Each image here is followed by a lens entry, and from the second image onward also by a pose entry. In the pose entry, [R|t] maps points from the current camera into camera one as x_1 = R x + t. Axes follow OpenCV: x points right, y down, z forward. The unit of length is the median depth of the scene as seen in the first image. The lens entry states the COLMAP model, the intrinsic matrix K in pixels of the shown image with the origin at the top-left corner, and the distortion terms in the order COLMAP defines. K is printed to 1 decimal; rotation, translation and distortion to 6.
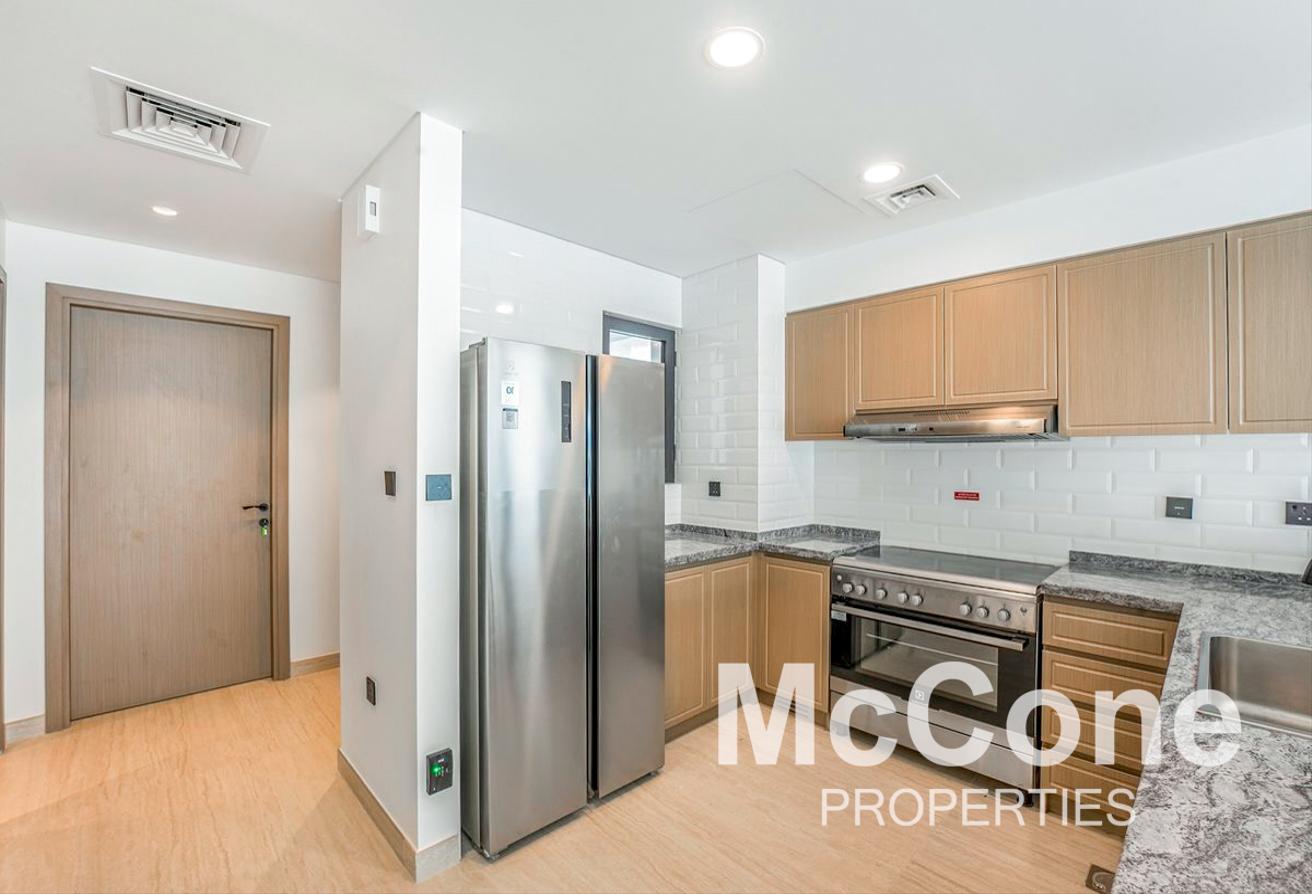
lens RADIAL K [[563.1, 0, 656.3], [0, 563.1, 457.0], [0, 0, 1]] dist [-0.008594, 0.000242]
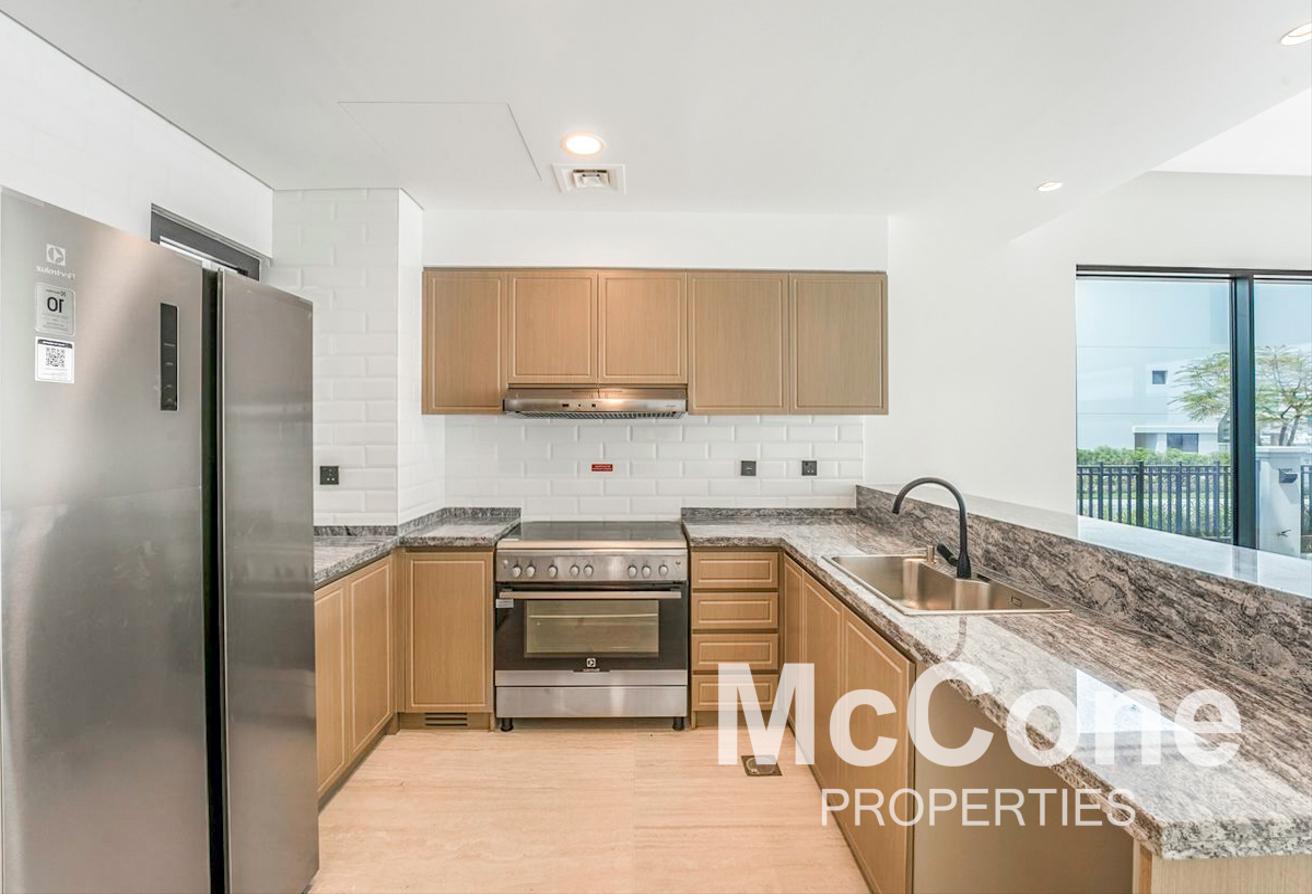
lens RADIAL K [[563.1, 0, 657.4], [0, 563.1, 428.9], [0, 0, 1]] dist [-0.008594, 0.000242]
pose [[0.685484, -0.001885, 0.728085, -0.167460], [0.005874, 0.999978, -0.002942, -0.001922], [-0.728064, 0.006294, 0.685480, 0.166888]]
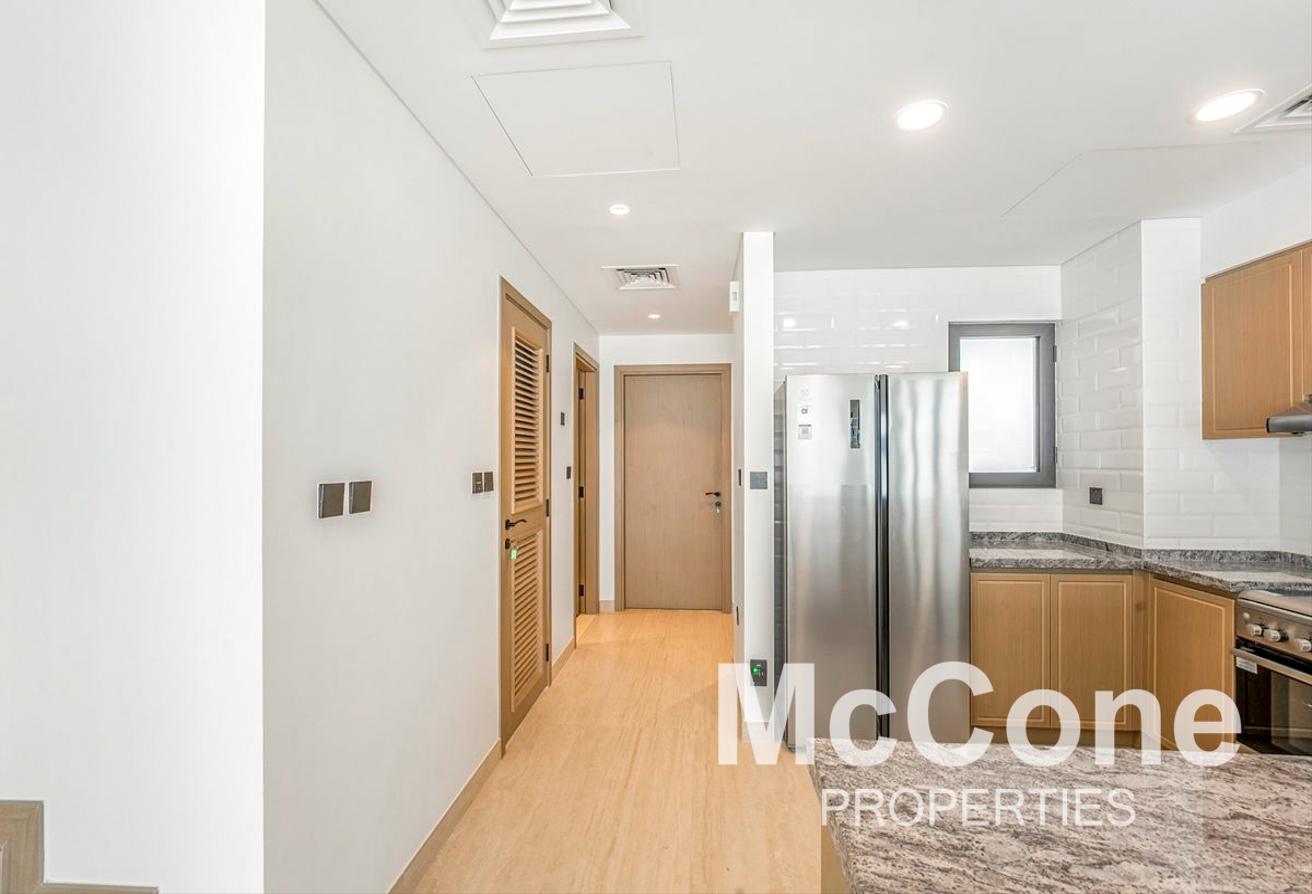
lens RADIAL K [[563.1, 0, 661.5], [0, 563.1, 454.3], [0, 0, 1]] dist [-0.008594, 0.000242]
pose [[0.665121, -0.007674, -0.746697, 0.345579], [0.001272, 0.999957, -0.009143, -0.001607], [0.746735, 0.005132, 0.665102, -0.105661]]
